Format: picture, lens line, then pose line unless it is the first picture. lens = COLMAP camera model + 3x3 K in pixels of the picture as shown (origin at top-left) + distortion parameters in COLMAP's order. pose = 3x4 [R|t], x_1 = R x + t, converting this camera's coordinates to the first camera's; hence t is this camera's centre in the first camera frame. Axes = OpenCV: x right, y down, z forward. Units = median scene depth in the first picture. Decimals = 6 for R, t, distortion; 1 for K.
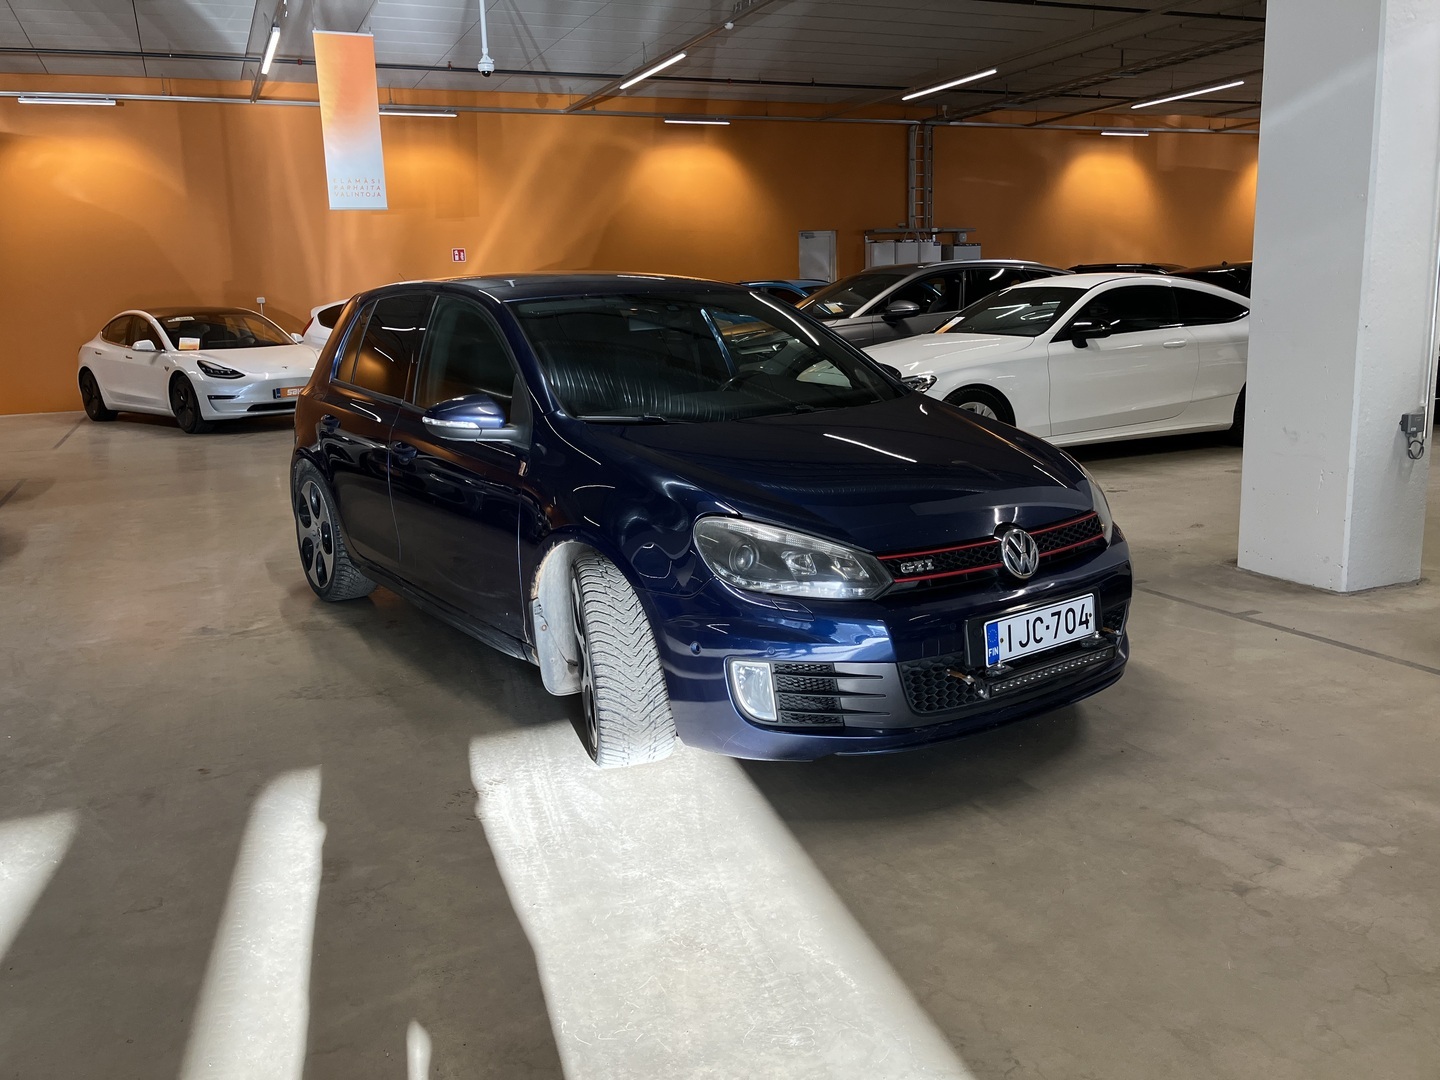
lens RADIAL K [[1183.7, 0, 720.0], [0, 1183.7, 540.0], [0, 0, 1]] dist [0.004680, -0.000784]
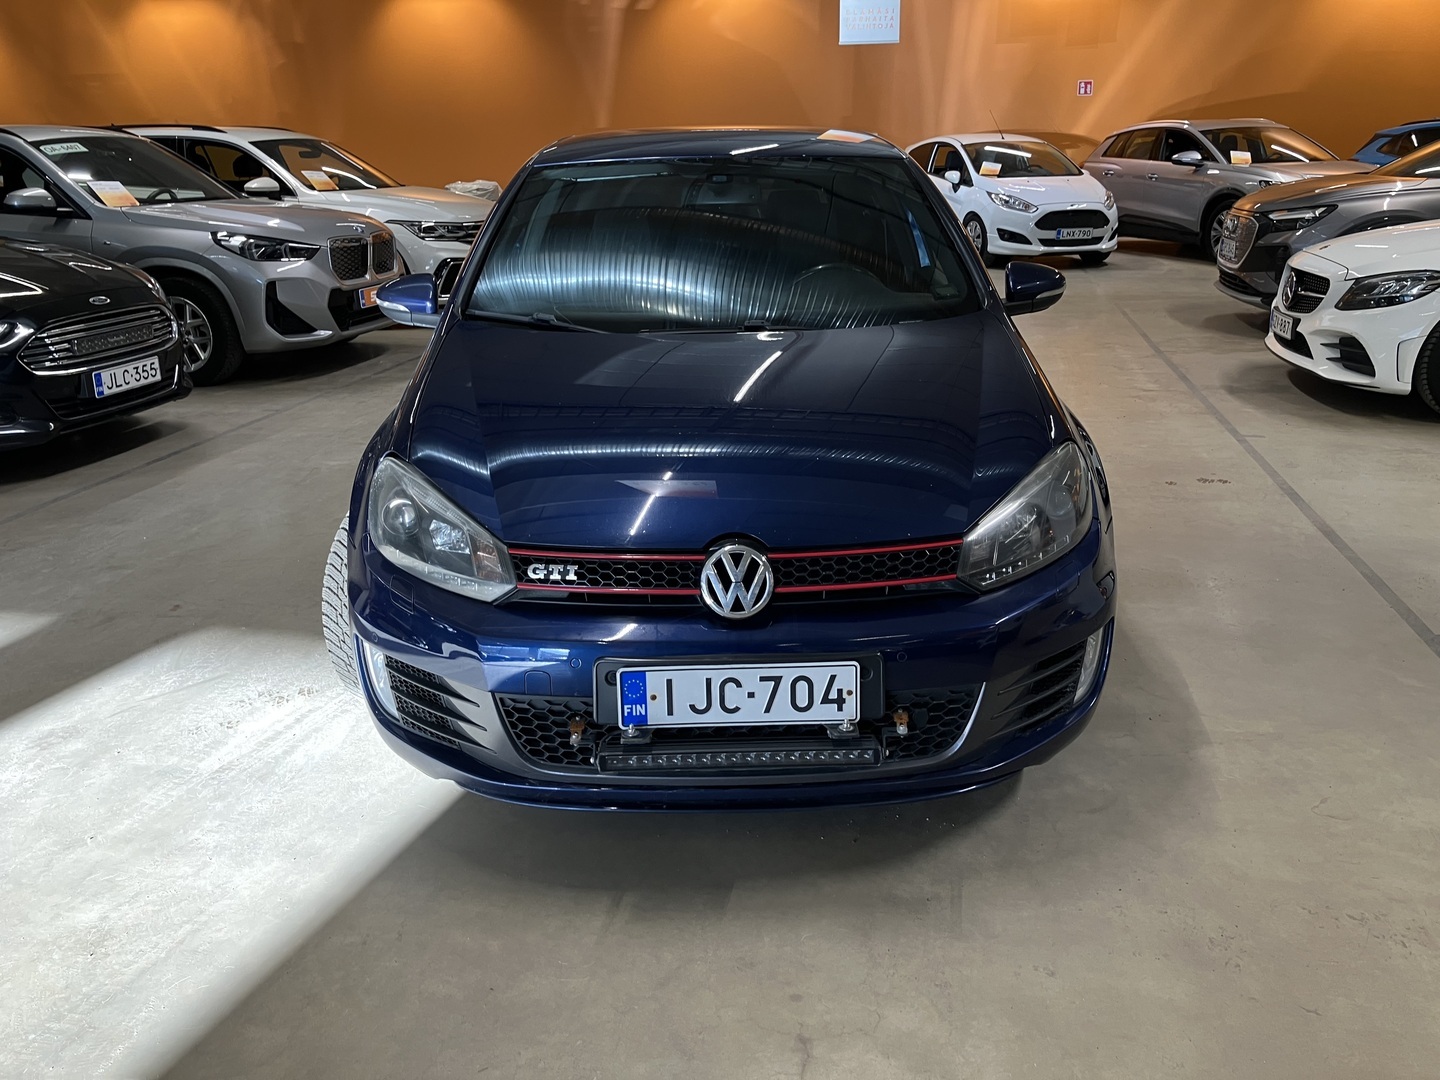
lens RADIAL K [[1142.0, 0, 720.0], [0, 1142.0, 540.0], [0, 0, 1]] dist [0.093667, -0.176833]
pose [[0.822208, 0.199028, -0.533255, 0.598628], [-0.122447, 0.976786, 0.175772, -0.128877], [0.555860, -0.079226, 0.827492, 0.447826]]
